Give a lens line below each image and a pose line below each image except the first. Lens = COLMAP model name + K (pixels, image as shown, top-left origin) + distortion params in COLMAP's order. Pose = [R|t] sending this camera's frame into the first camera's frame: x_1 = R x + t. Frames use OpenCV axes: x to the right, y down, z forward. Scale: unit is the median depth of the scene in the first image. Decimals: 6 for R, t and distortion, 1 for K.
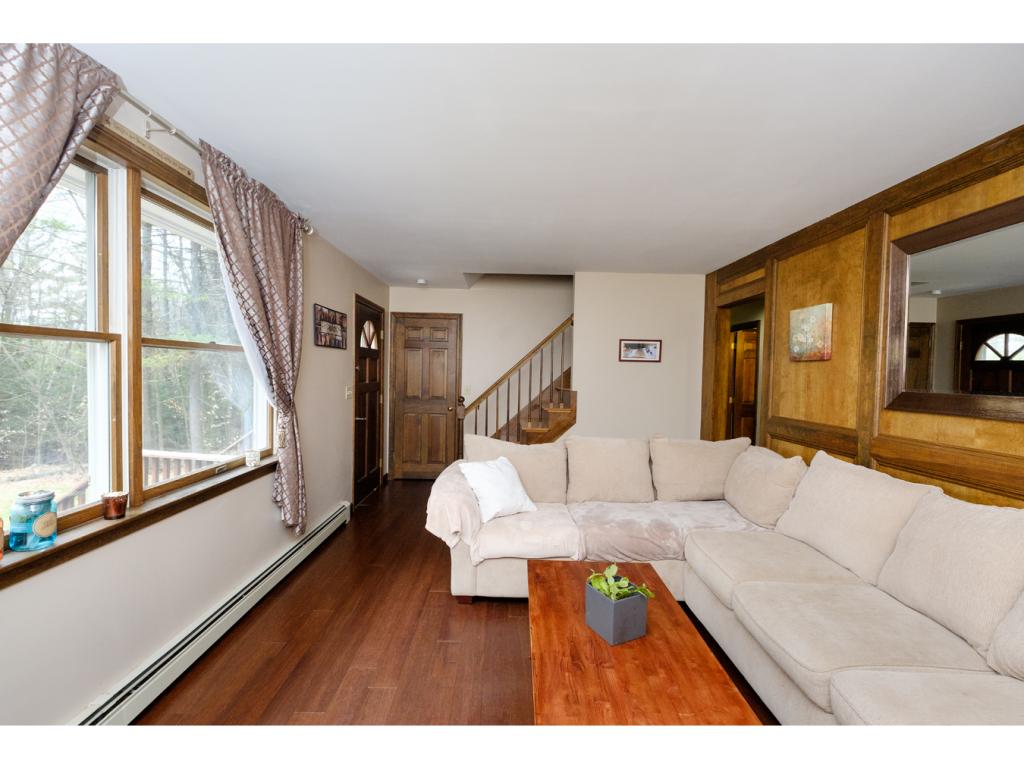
lens RADIAL K [[426.8, 0, 512.0], [0, 426.8, 384.0], [0, 0, 1]] dist [-0.002355, -0.000212]
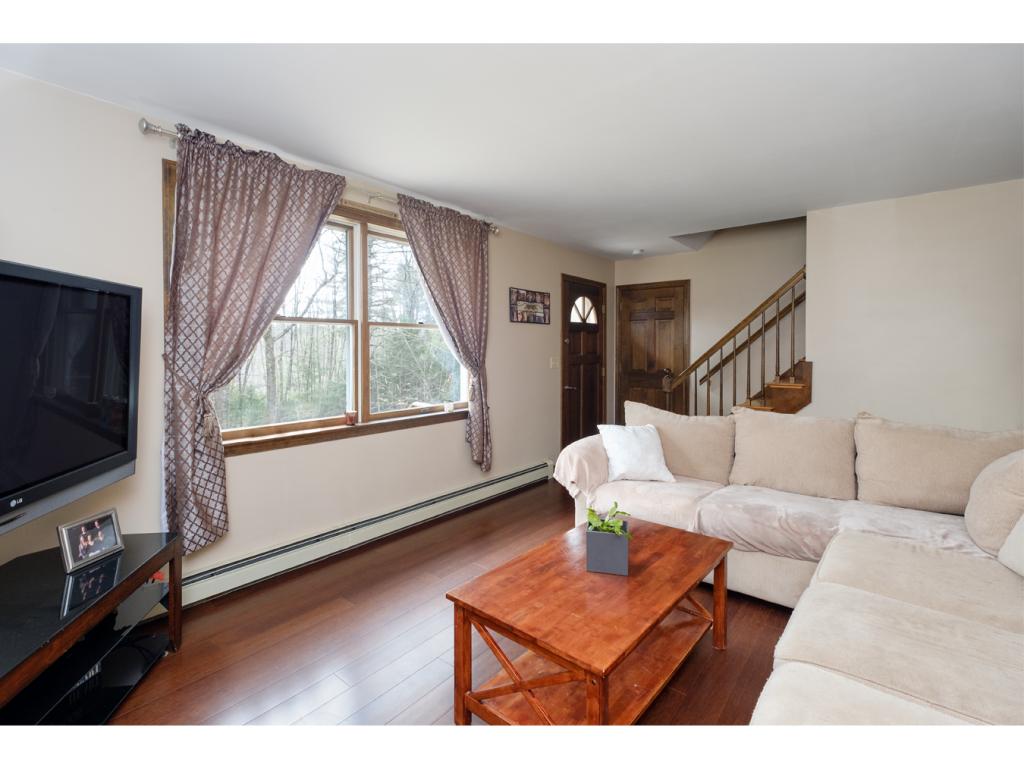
lens RADIAL K [[479.3, 0, 510.4], [0, 479.3, 355.3], [0, 0, 1]] dist [-0.000551, -0.000035]
pose [[0.768788, -0.014596, -0.639337, 0.474548], [-0.000688, 0.999720, -0.023651, 0.043269], [0.639503, 0.018623, 0.768563, -0.053328]]
